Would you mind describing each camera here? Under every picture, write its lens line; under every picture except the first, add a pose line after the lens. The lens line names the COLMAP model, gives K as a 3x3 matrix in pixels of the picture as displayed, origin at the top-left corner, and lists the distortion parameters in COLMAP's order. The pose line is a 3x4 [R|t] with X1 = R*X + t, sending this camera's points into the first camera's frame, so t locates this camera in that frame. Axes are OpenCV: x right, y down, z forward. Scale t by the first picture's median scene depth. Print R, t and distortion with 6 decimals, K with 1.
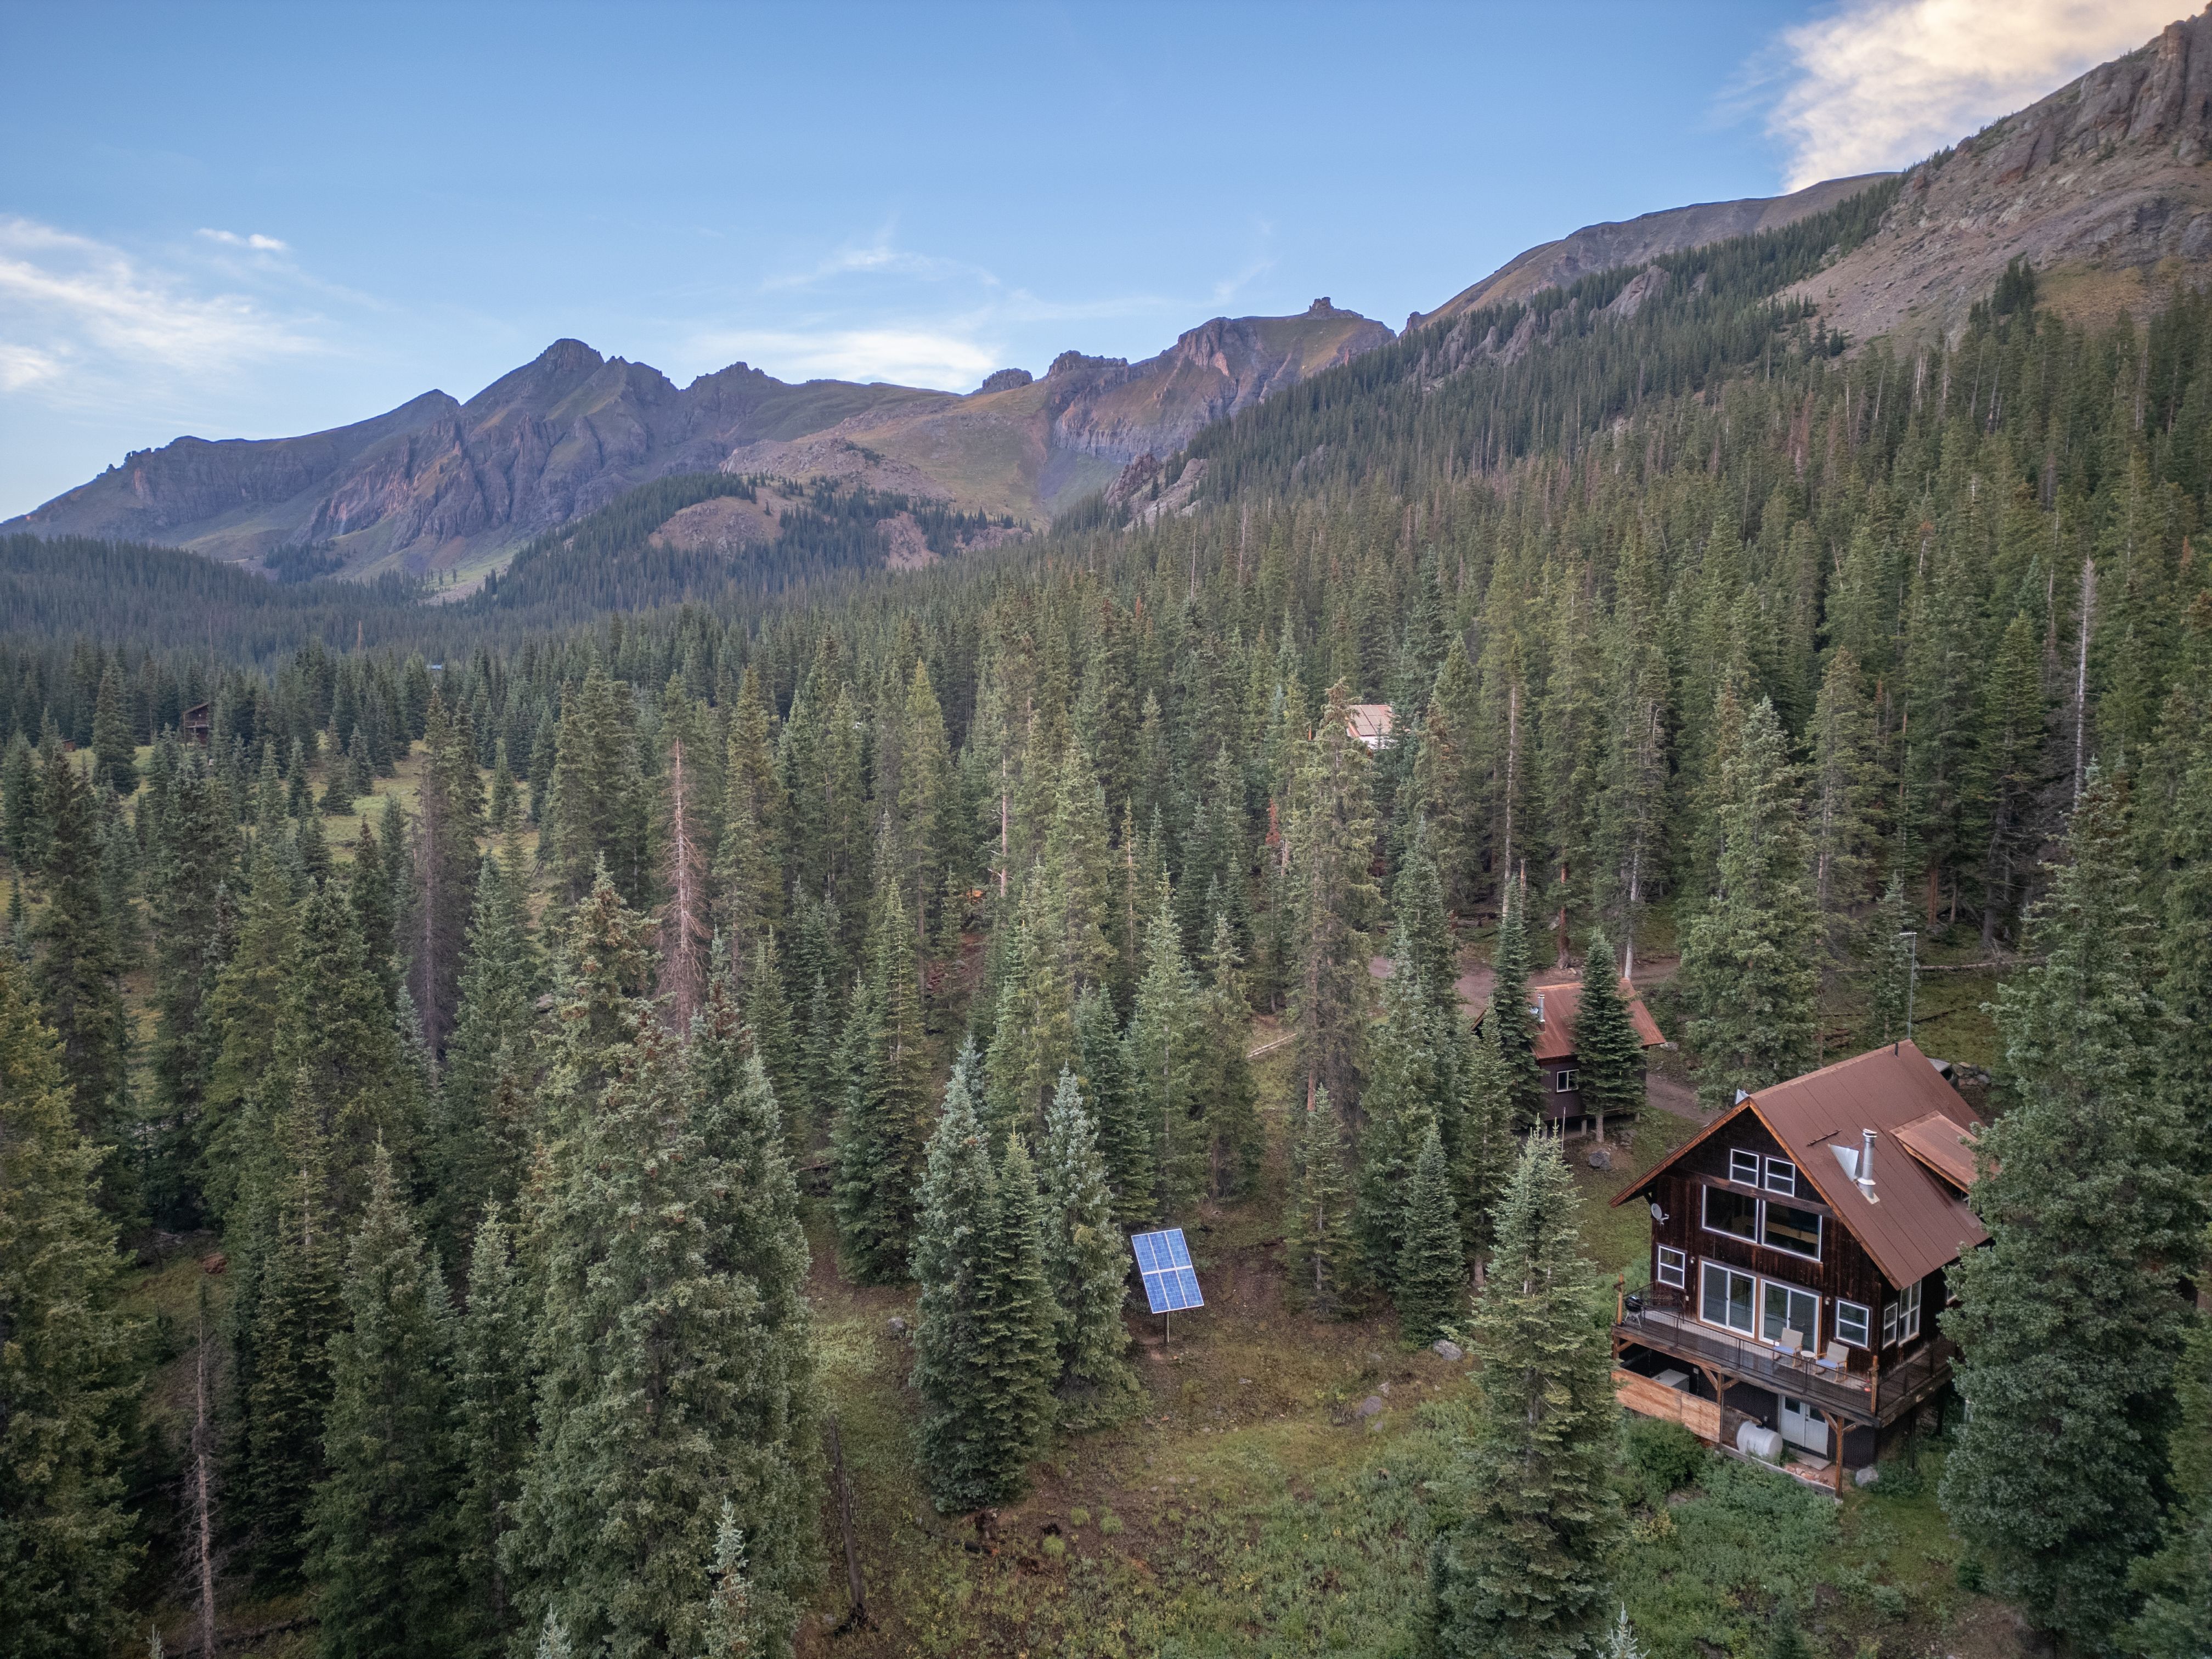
lens RADIAL K [[1531.1, 0, 1104.9], [0, 1531.1, 847.9], [0, 0, 1]] dist [0.064766, -0.043731]
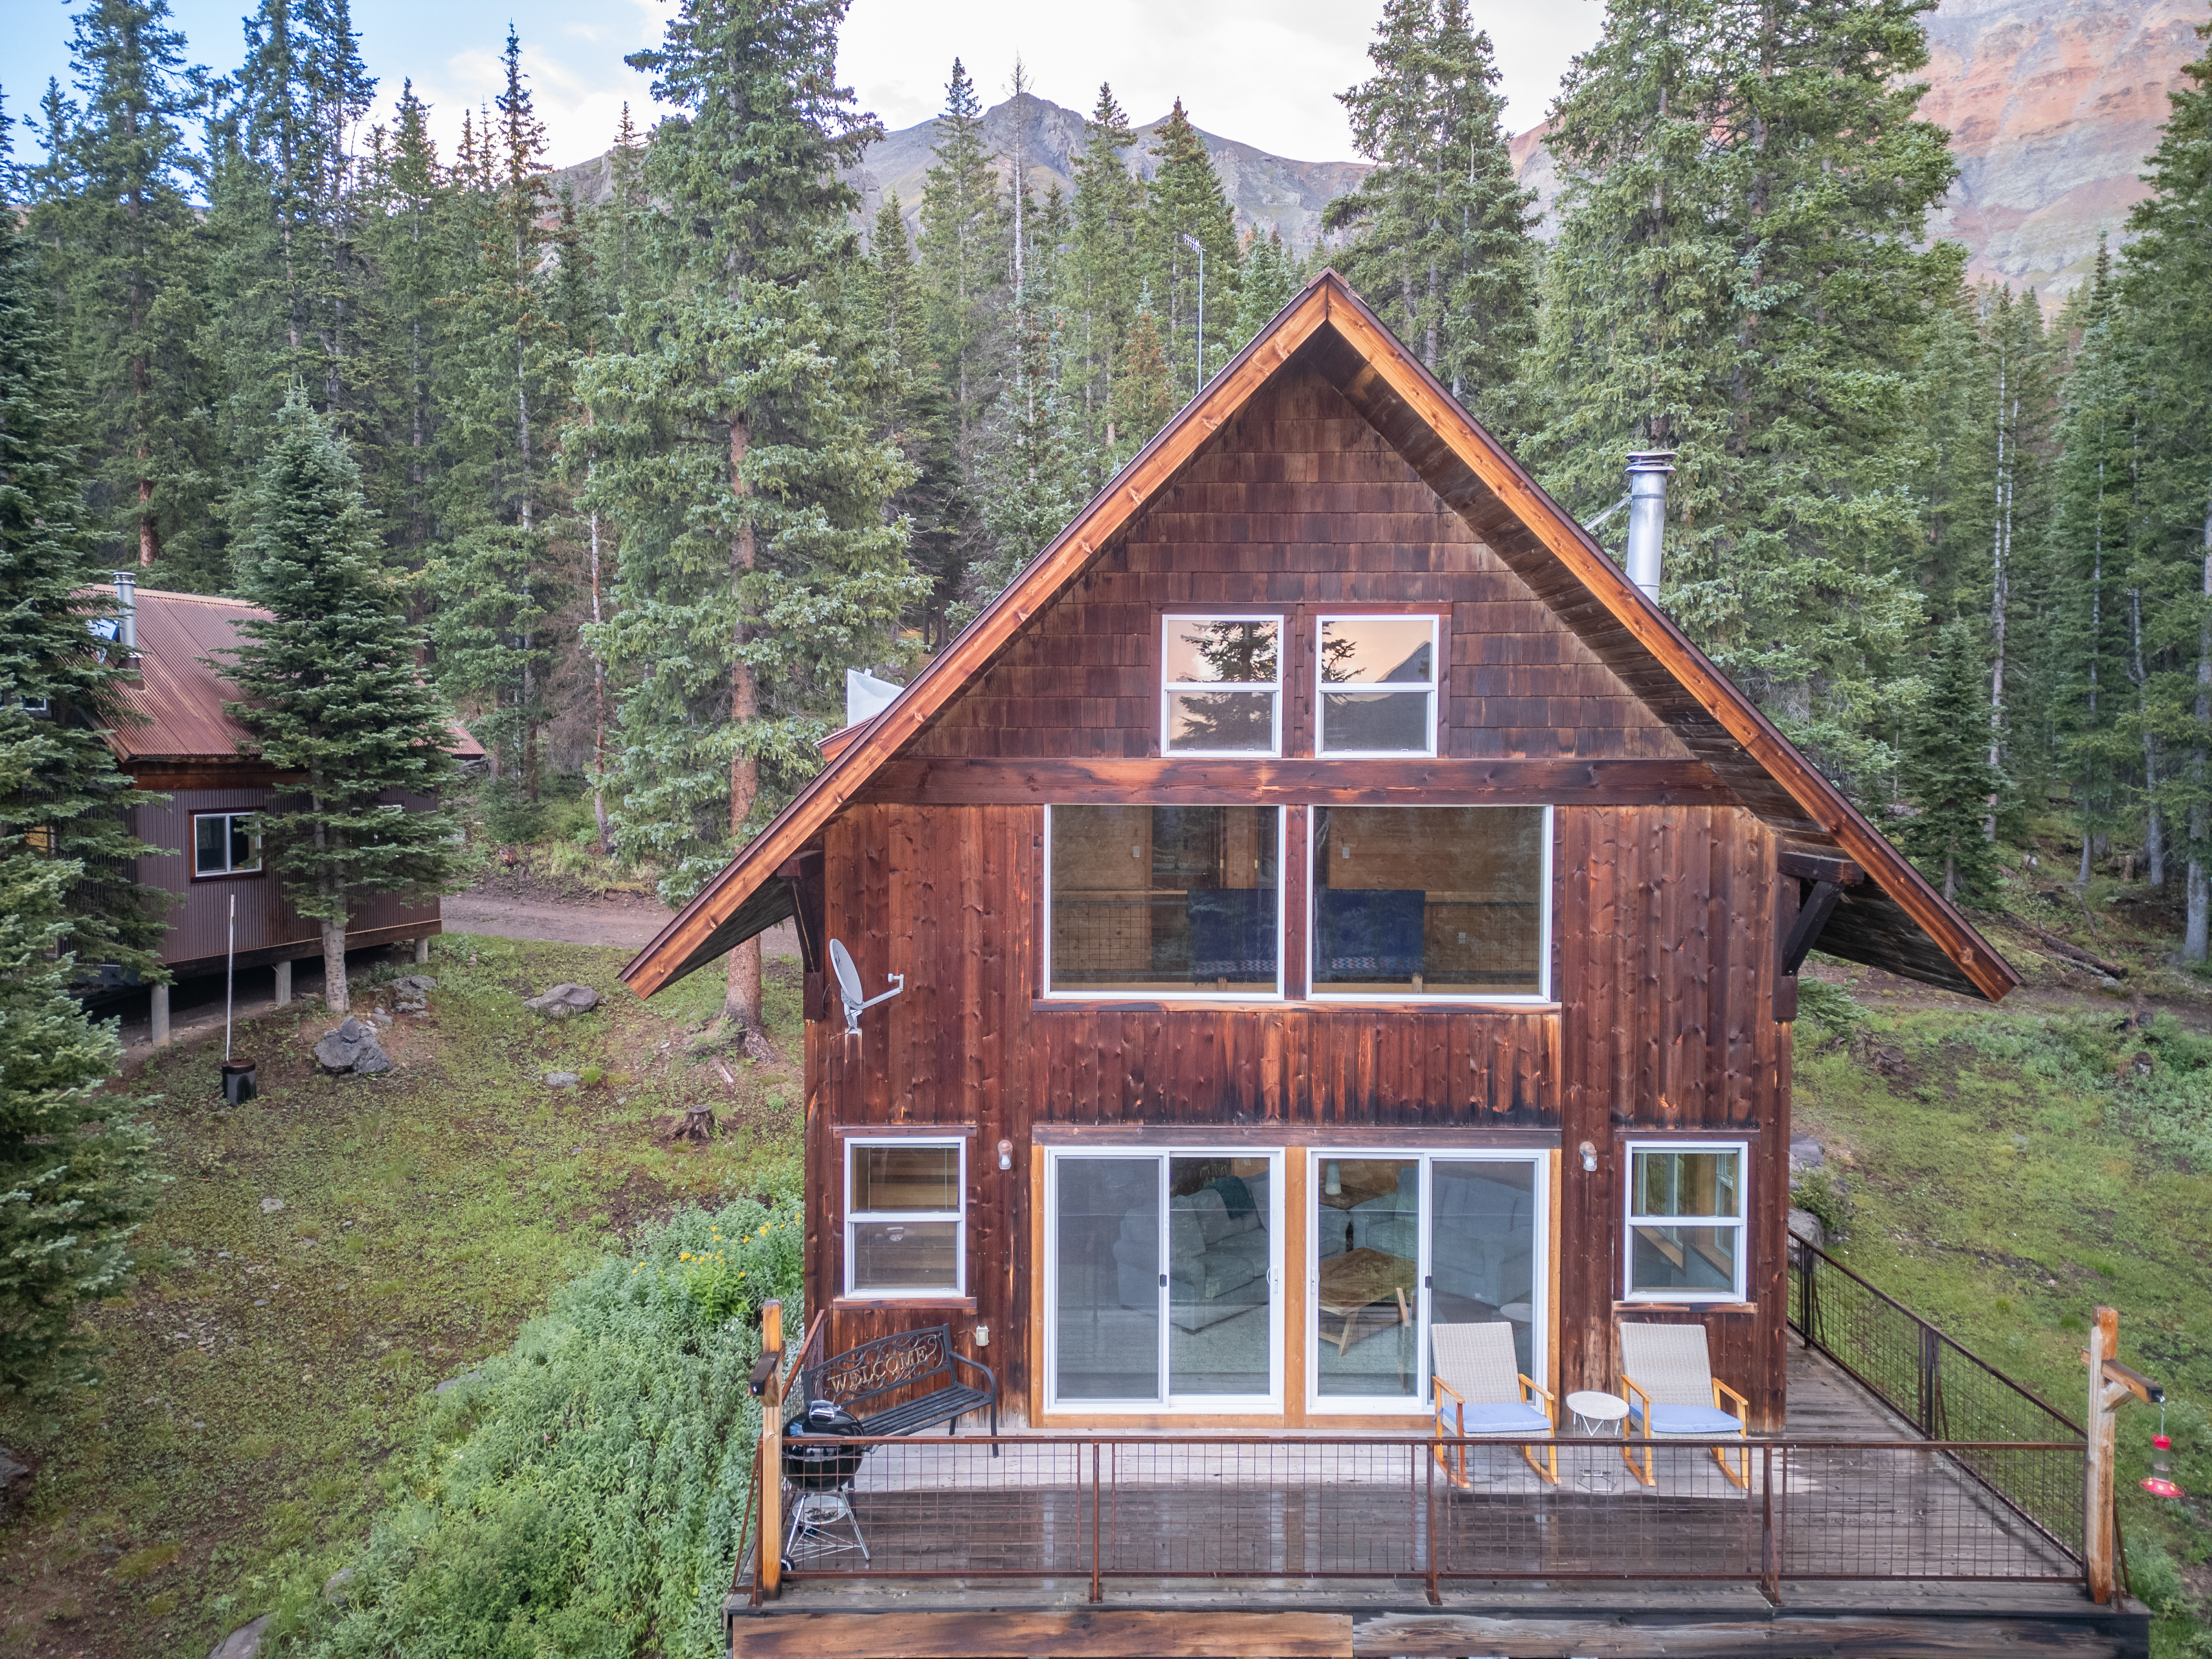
lens RADIAL K [[1531.1, 0, 1111.5], [0, 1531.1, 829.5], [0, 0, 1]] dist [0.064766, -0.043731]
pose [[0.648556, -0.036194, 0.760306, 0.227245], [0.076750, 0.996888, -0.018013, 0.229770], [-0.757288, 0.070036, 0.649315, 0.861439]]
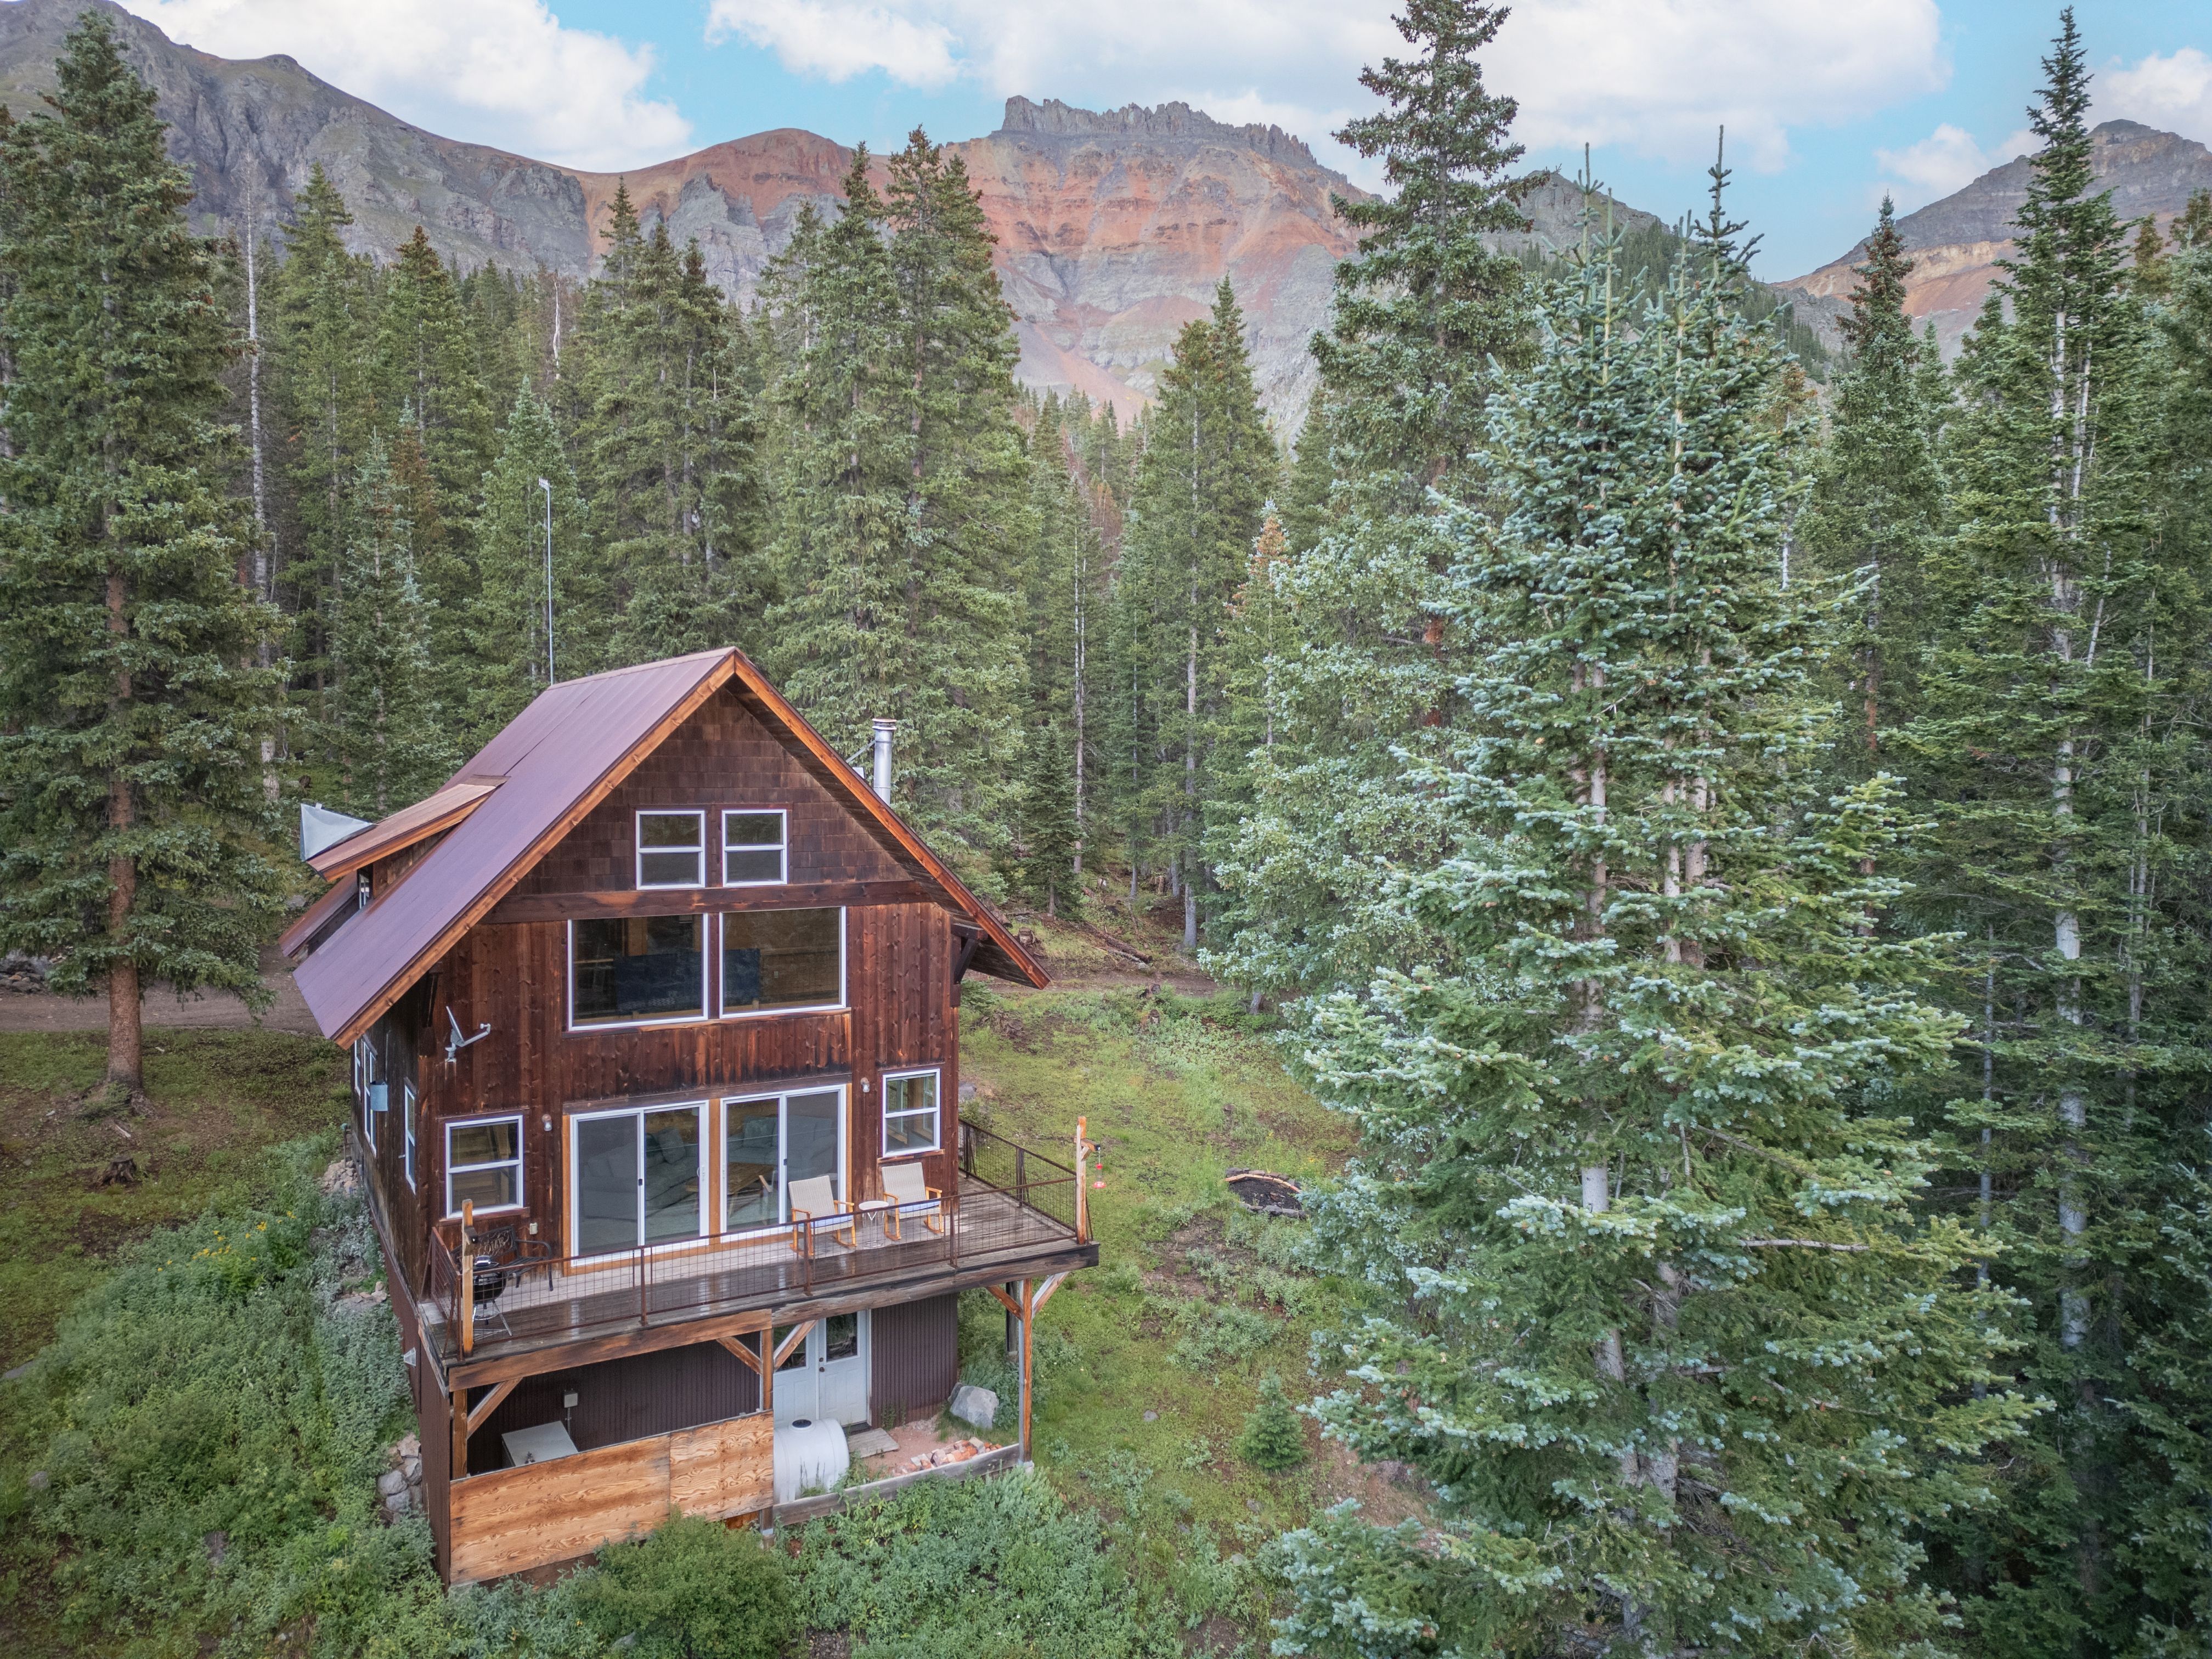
lens RADIAL K [[1531.1, 0, 1111.8], [0, 1531.1, 825.6], [0, 0, 1]] dist [0.064766, -0.043731]
pose [[0.183284, -0.037026, 0.982363, 0.024445], [0.102481, 0.994565, 0.018365, 0.203867], [-0.977704, 0.097308, 0.186082, 0.800145]]
